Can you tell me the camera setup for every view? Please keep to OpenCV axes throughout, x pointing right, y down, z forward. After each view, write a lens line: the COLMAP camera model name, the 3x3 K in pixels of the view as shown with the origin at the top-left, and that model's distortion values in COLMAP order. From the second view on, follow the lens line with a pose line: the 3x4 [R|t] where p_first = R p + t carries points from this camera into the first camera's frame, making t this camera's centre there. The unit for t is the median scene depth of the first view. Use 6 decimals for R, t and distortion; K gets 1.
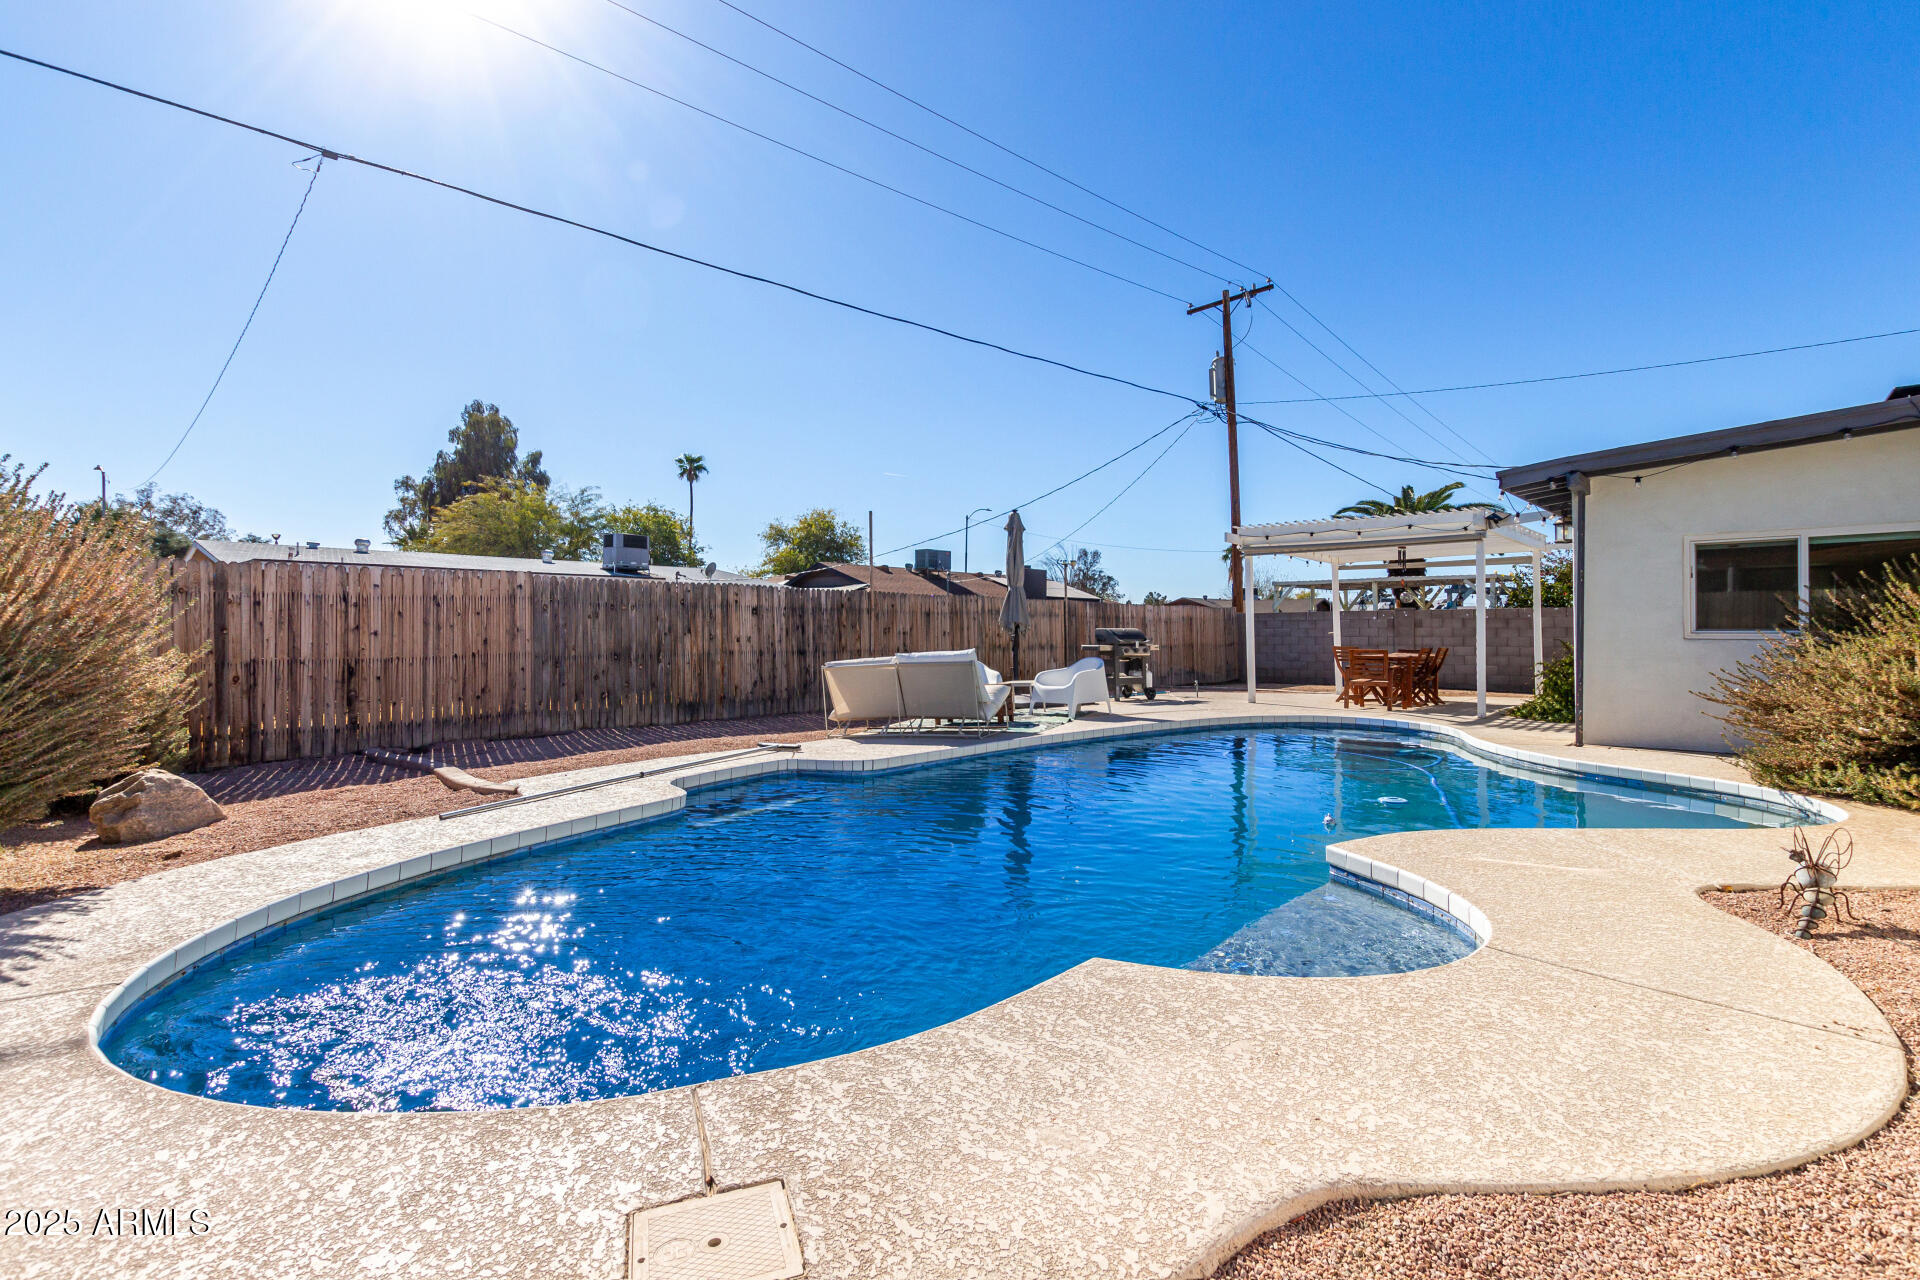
lens RADIAL K [[872.4, 0, 965.8], [0, 872.4, 629.5], [0, 0, 1]] dist [-0.002245, -0.000637]
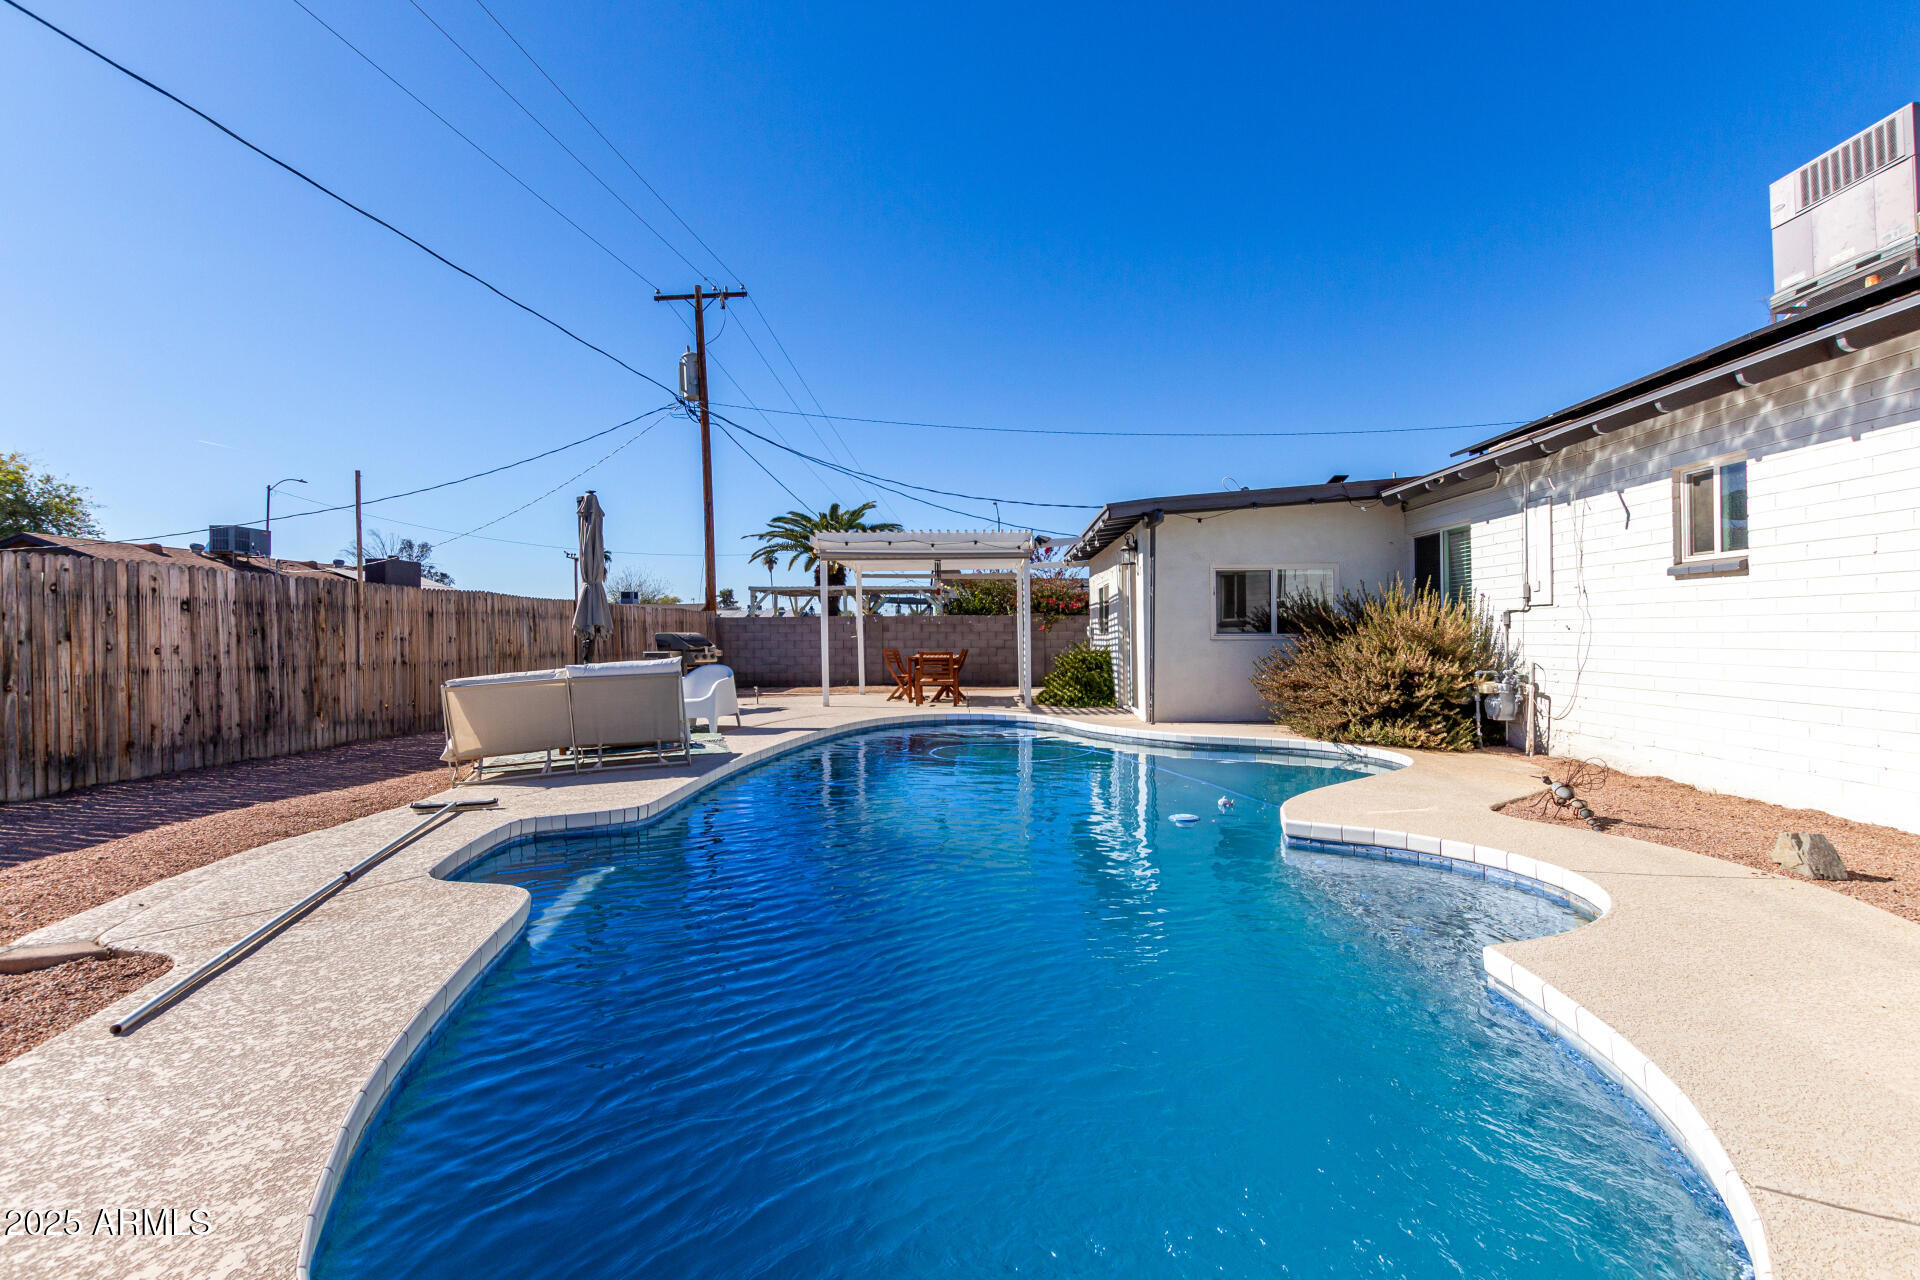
lens RADIAL K [[872.4, 0, 965.8], [0, 872.4, 629.5], [0, 0, 1]] dist [-0.002245, -0.000637]
pose [[0.753750, 0.001737, 0.657158, -0.224745], [0.001883, 0.999987, -0.004802, 0.000421], [-0.657158, 0.004857, 0.753737, 0.139042]]
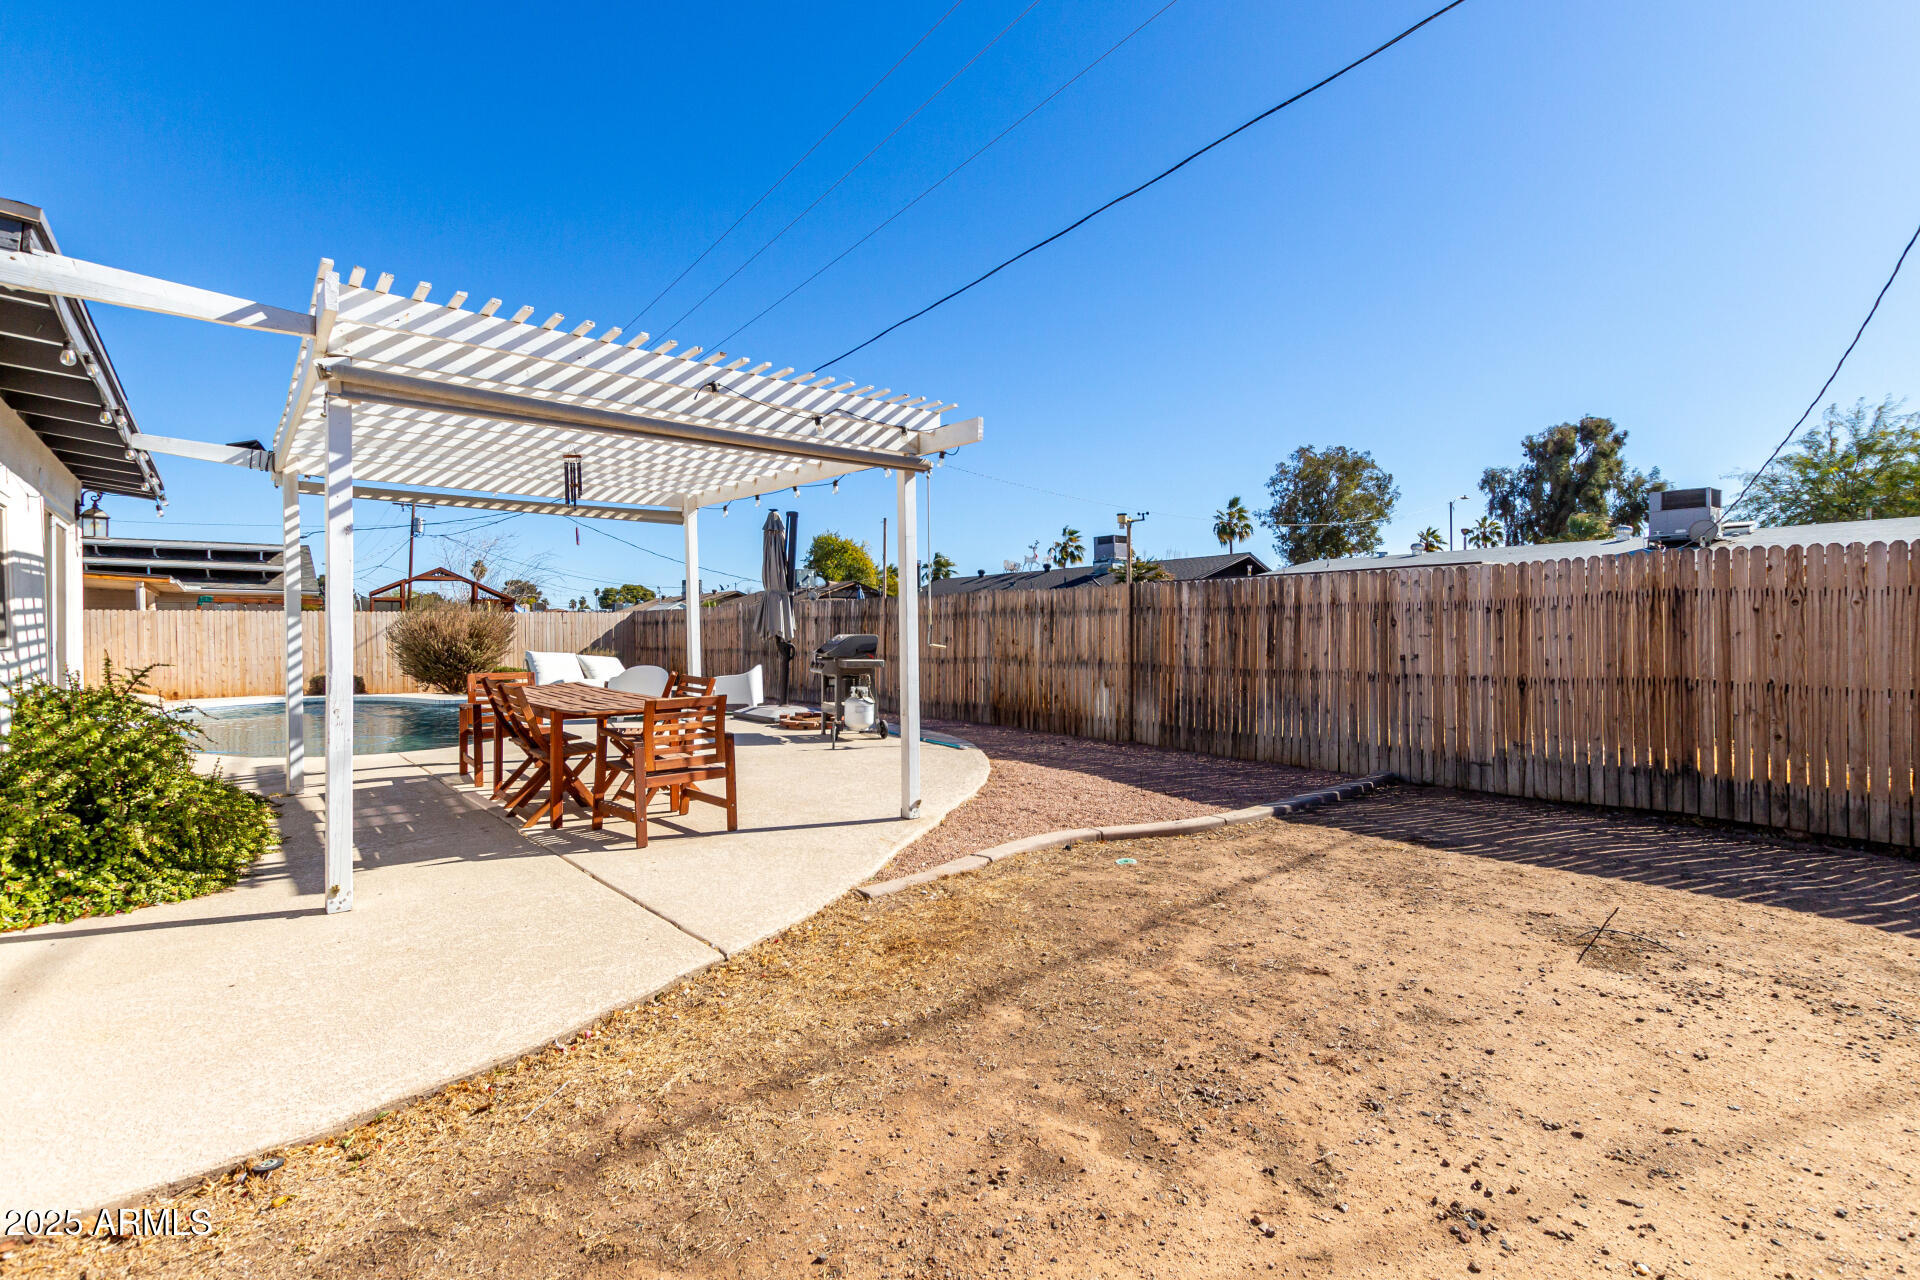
lens RADIAL K [[881.2, 0, 965.1], [0, 881.2, 633.5], [0, 0, 1]] dist [0.001848, -0.000214]
pose [[-0.124550, 0.002661, -0.992210, 0.992598], [0.007999, 0.999967, 0.001678, -0.003316], [0.992181, -0.007727, -0.124567, 1.346346]]
